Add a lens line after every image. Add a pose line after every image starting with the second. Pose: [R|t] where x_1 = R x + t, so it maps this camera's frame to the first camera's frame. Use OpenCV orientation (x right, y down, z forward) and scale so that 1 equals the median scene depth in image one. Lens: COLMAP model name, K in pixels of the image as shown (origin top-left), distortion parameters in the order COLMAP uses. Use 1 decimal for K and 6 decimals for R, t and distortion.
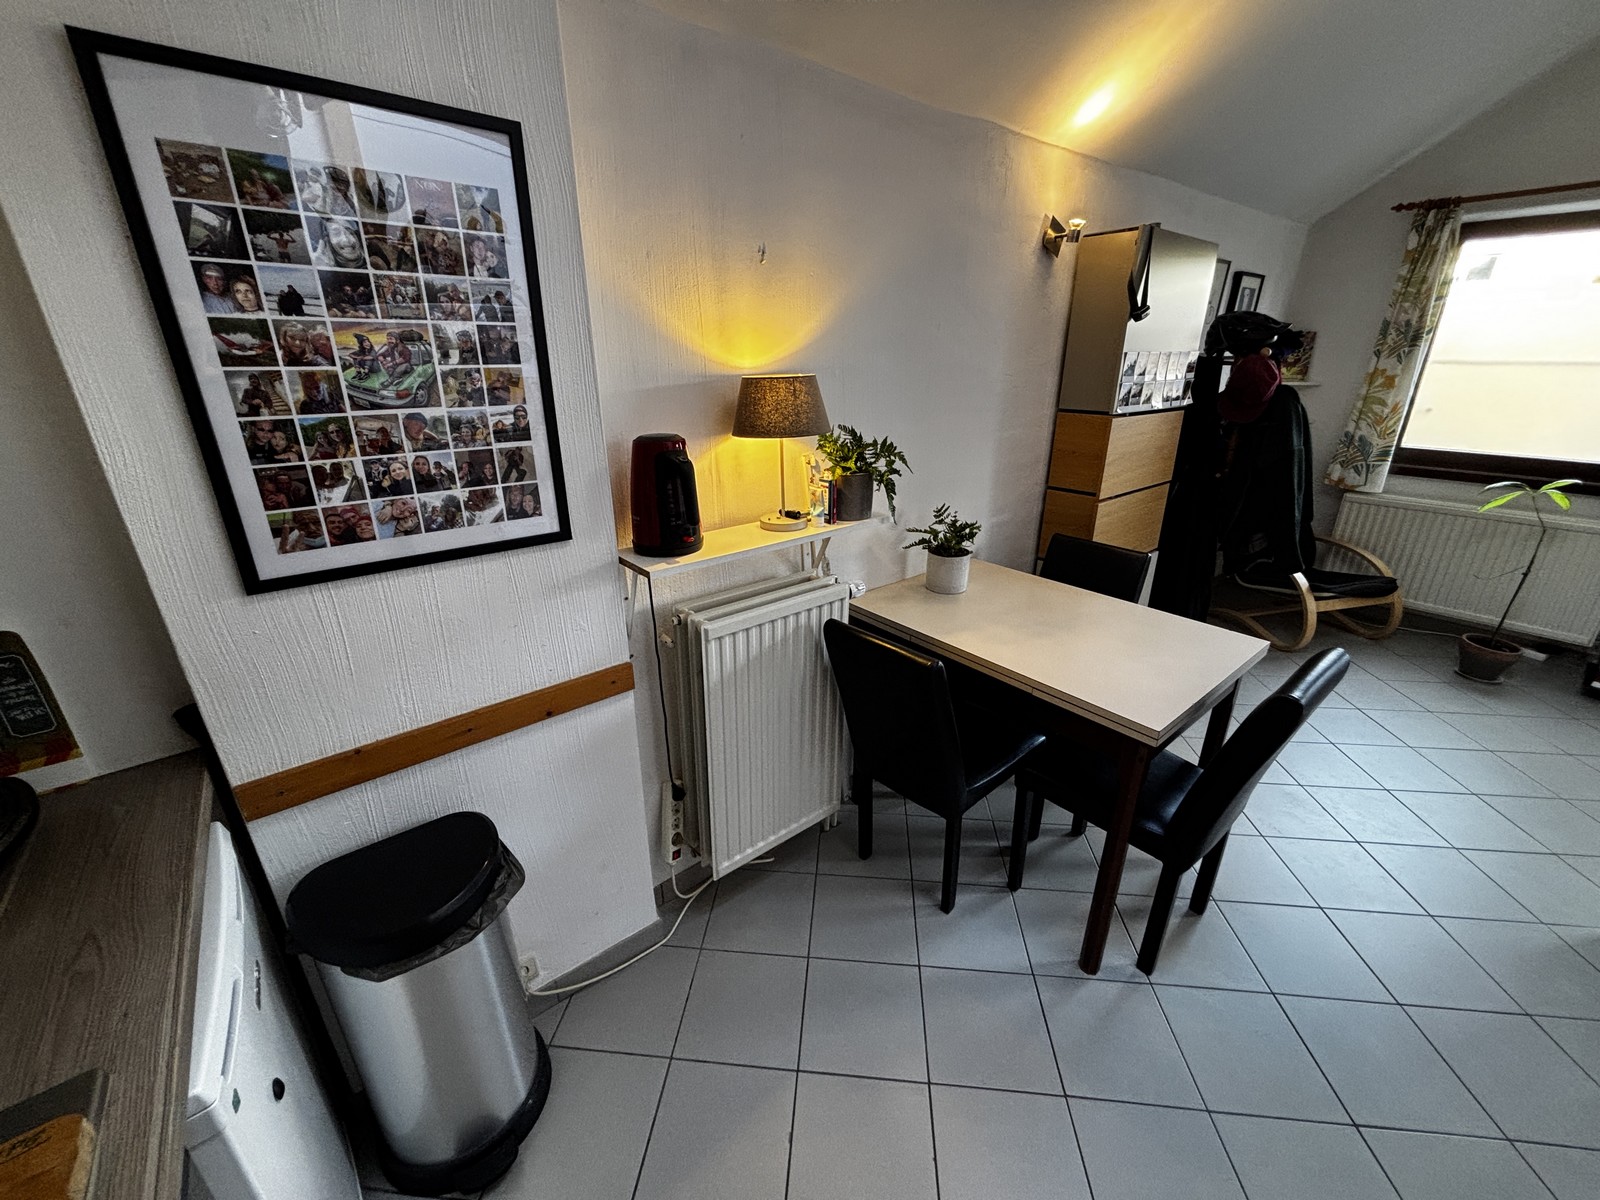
lens RADIAL K [[650.1, 0, 781.2], [0, 650.1, 604.6], [0, 0, 1]] dist [-0.011262, 0.002703]
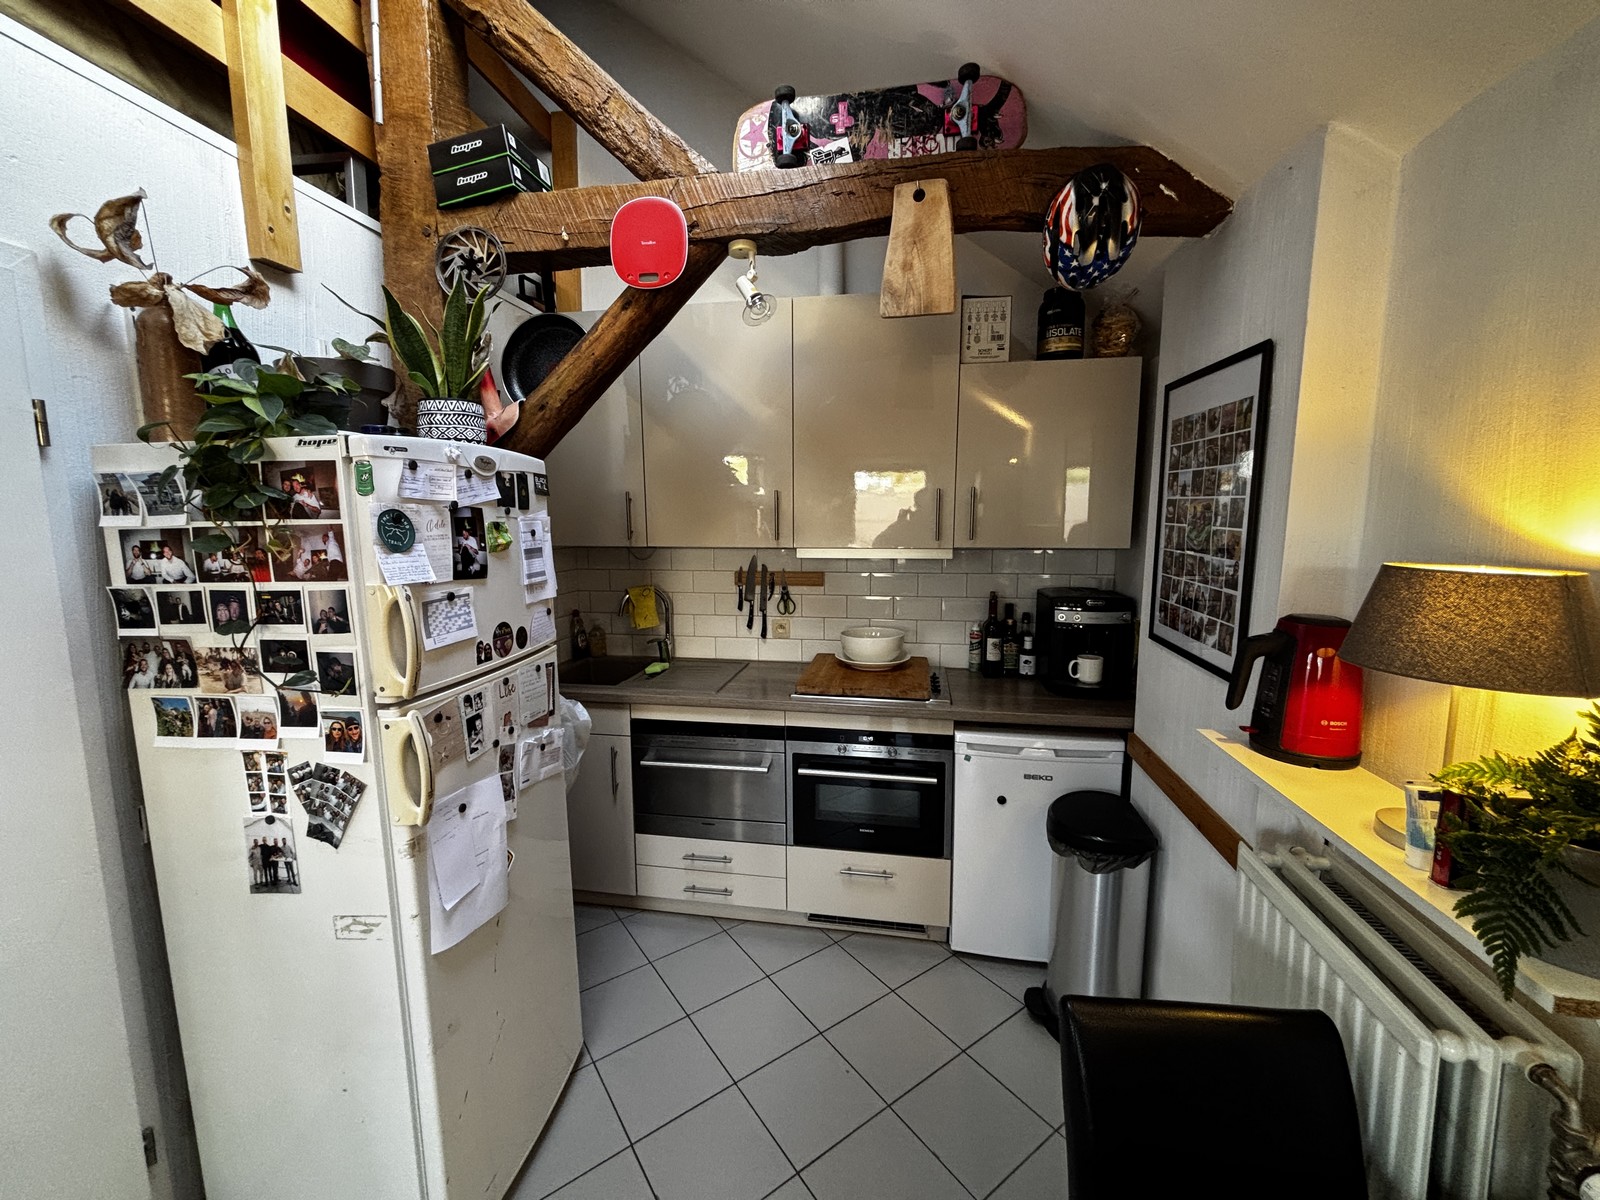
lens RADIAL K [[645.4, 0, 798.7], [0, 645.4, 596.6], [0, 0, 1]] dist [-0.001800, 0.000109]
pose [[-0.749564, 0.094301, -0.655181, 1.030704], [-0.233513, 0.888493, 0.395034, -0.562025], [0.619376, 0.449096, -0.643961, 1.380196]]
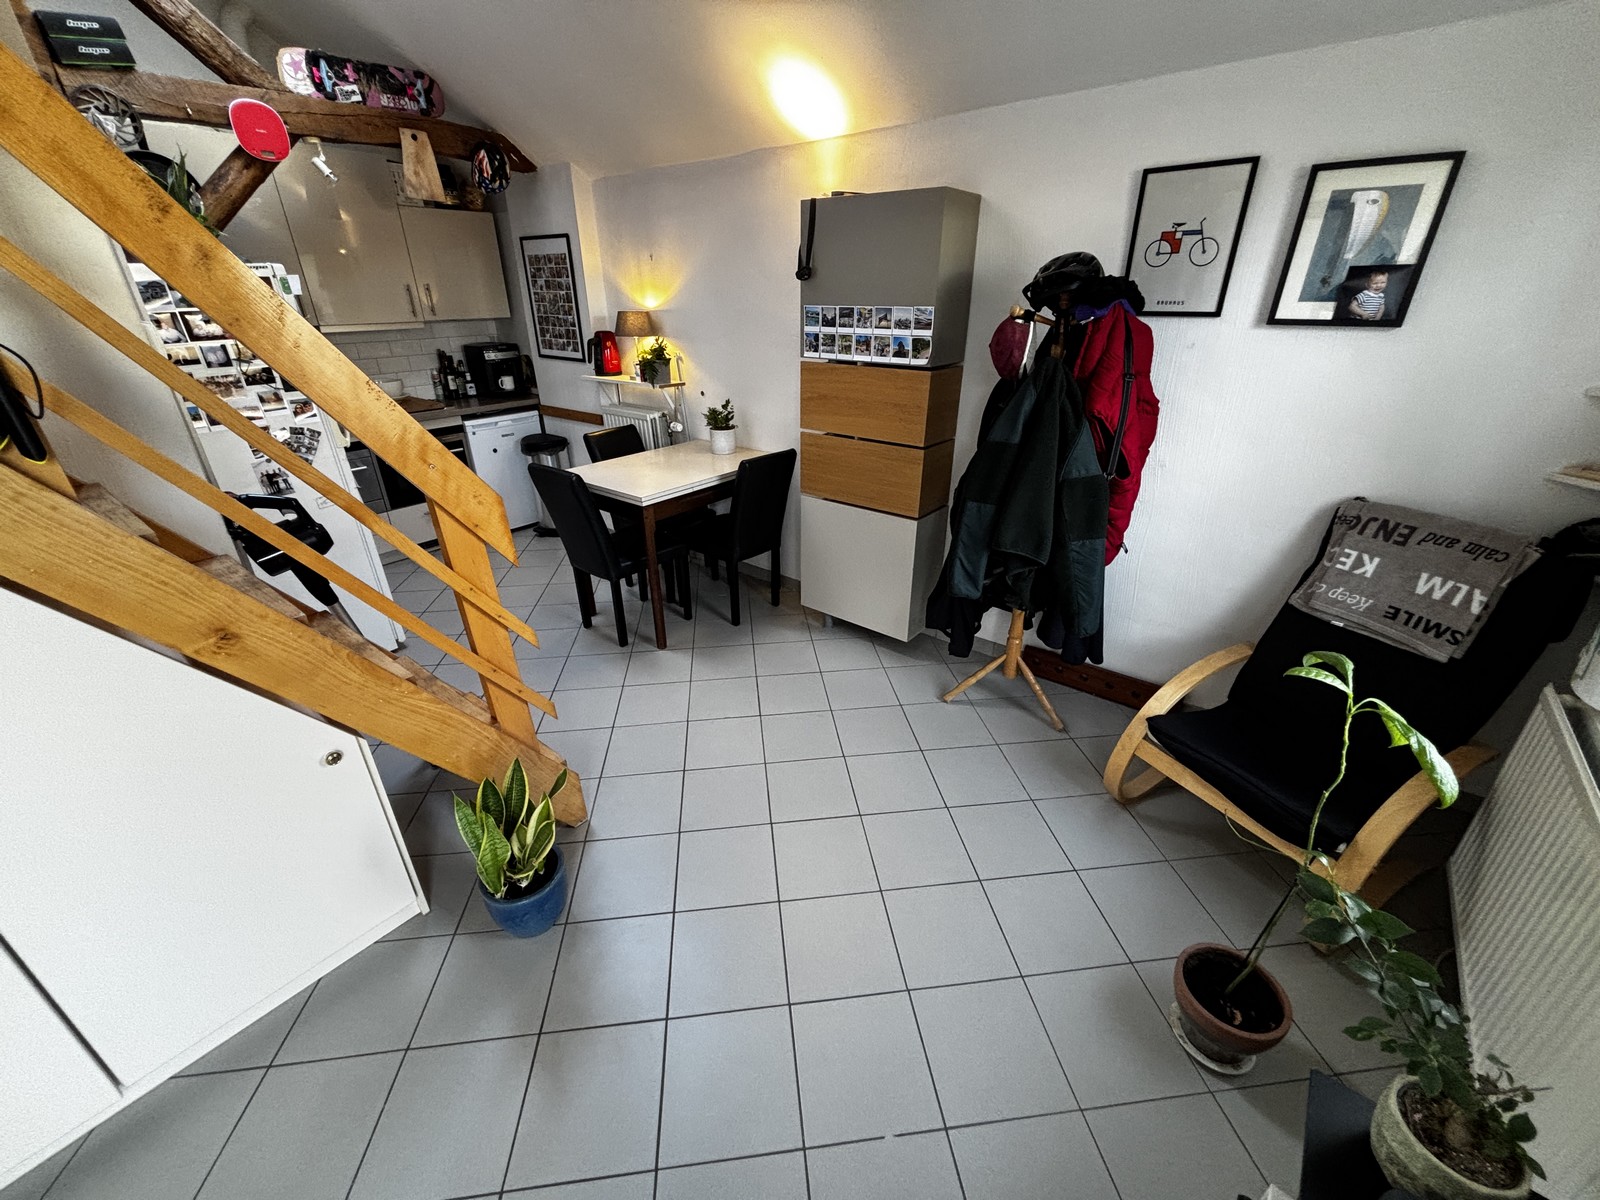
lens RADIAL K [[626.7, 0, 787.0], [0, 626.7, 593.6], [0, 0, 1]] dist [0.000137, -0.000105]
pose [[0.204933, 0.429173, -0.879667, 3.531700], [-0.347584, 0.872072, 0.344492, -0.596623], [0.914980, 0.235161, 0.327890, 1.377372]]
